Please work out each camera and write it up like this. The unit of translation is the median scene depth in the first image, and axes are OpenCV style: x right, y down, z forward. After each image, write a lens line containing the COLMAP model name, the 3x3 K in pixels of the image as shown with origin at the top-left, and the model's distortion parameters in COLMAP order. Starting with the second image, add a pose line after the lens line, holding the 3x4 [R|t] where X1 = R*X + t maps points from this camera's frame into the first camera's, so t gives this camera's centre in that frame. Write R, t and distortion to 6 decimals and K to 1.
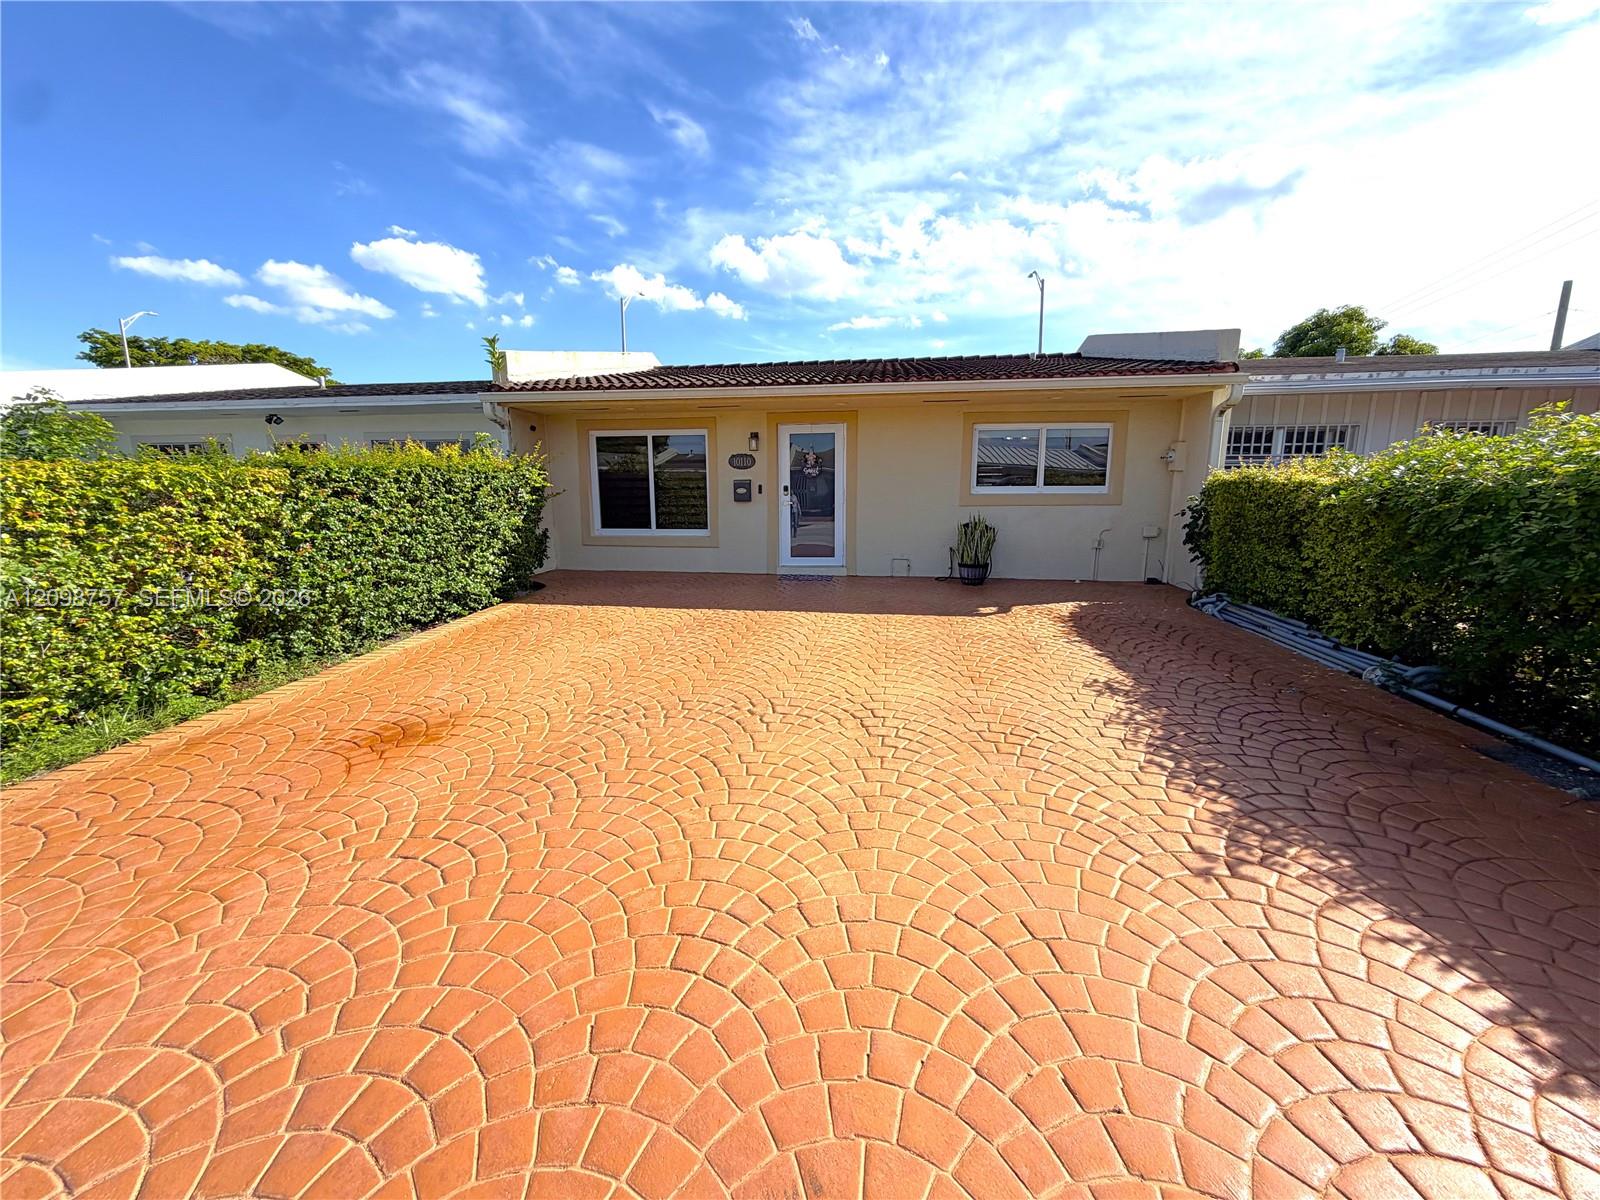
lens RADIAL K [[622.4, 0, 801.3], [0, 622.4, 592.9], [0, 0, 1]] dist [-0.002522, -0.000168]
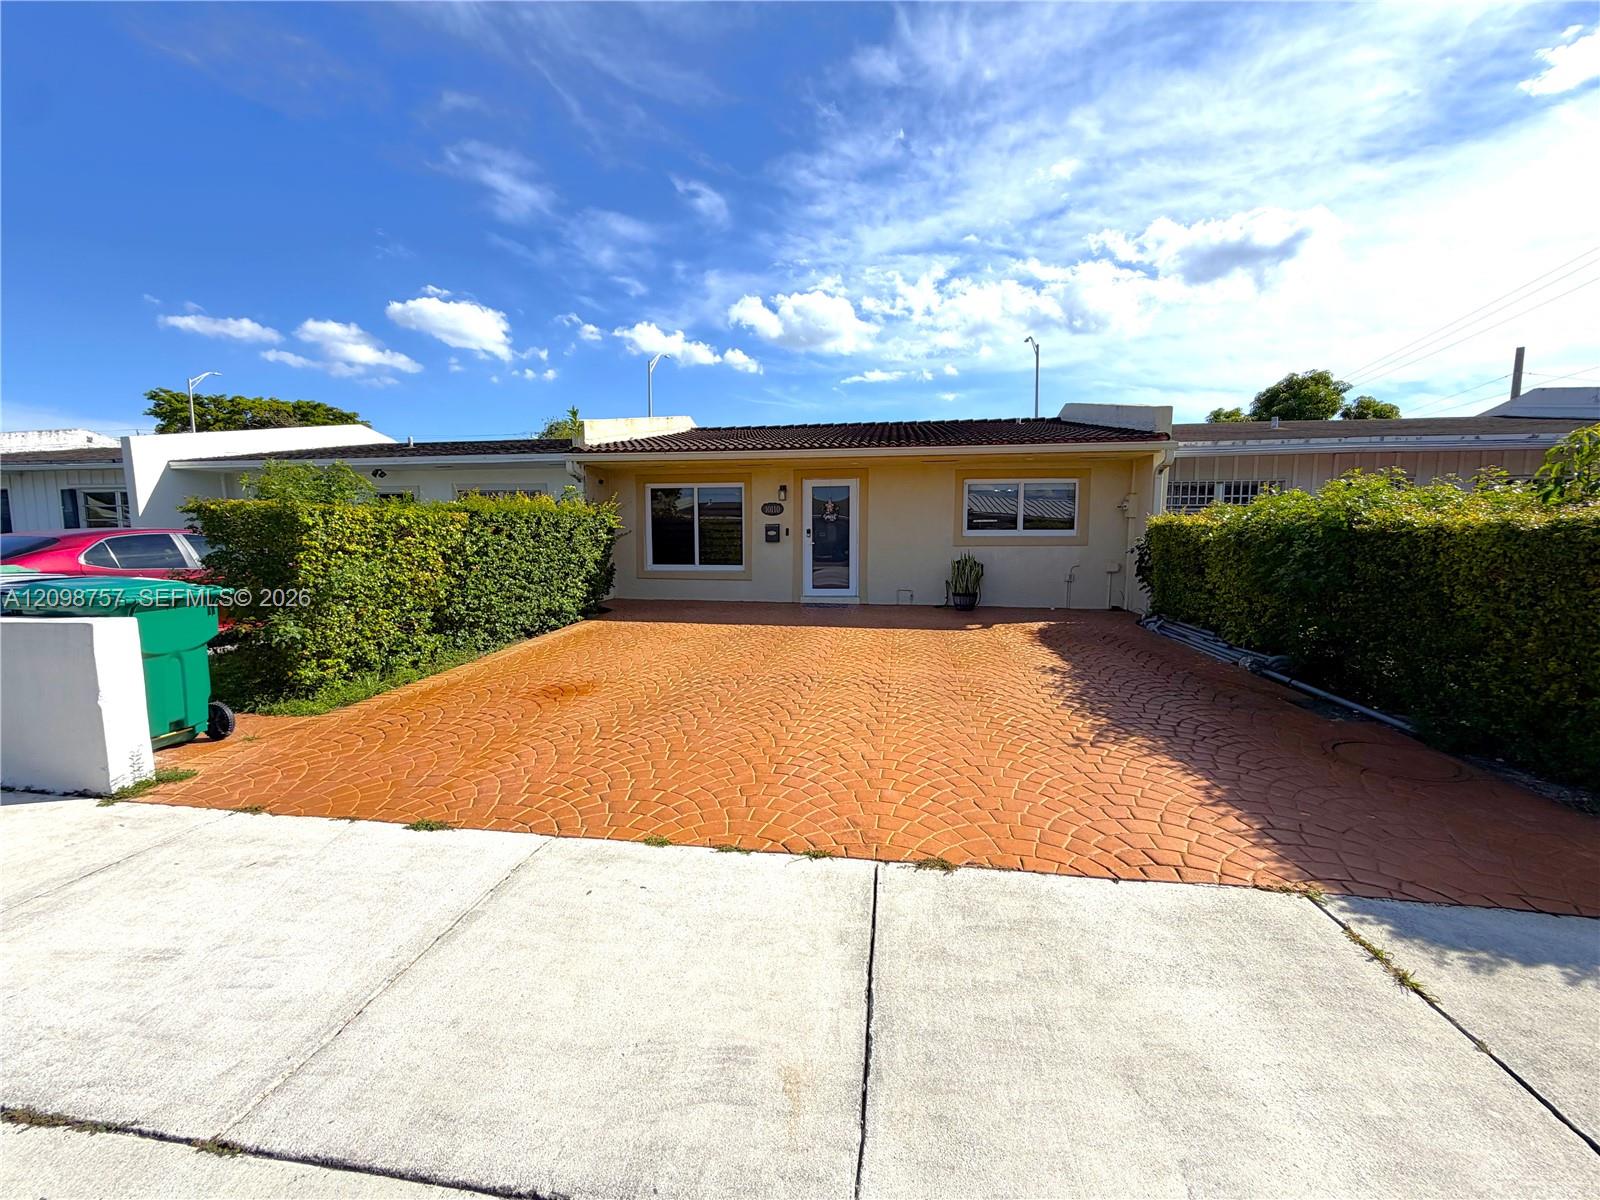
lens RADIAL K [[640.6, 0, 794.9], [0, 640.6, 600.2], [0, 0, 1]] dist [0.000317, -0.000384]
pose [[0.999632, 0.006498, -0.026338, -0.017820], [-0.008291, 0.997613, -0.068548, 0.048297], [0.025829, 0.068741, 0.997300, -0.220292]]
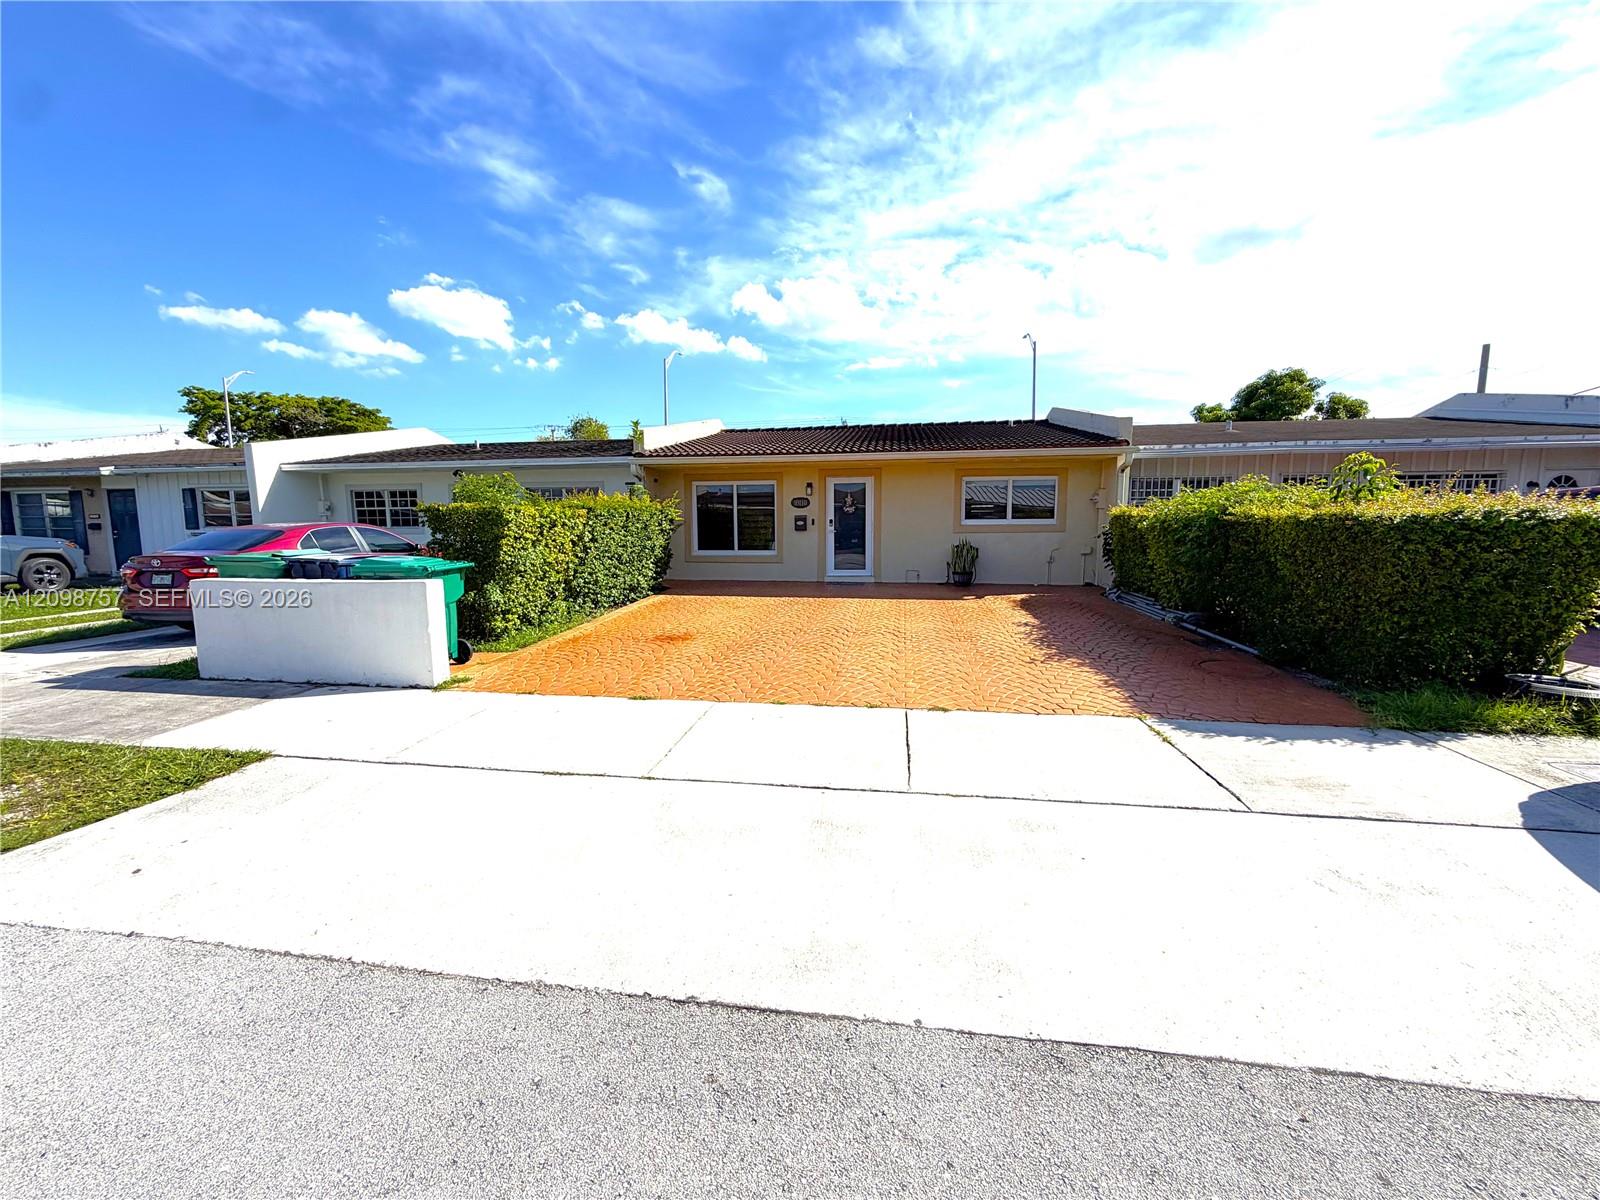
lens RADIAL K [[656.7, 0, 782.7], [0, 656.7, 612.0], [0, 0, 1]] dist [0.003644, 0.000519]
pose [[0.999054, 0.003573, -0.043339, -0.068674], [-0.005118, 0.999353, -0.035604, 0.092284], [0.043183, 0.035792, 0.998426, -0.492856]]
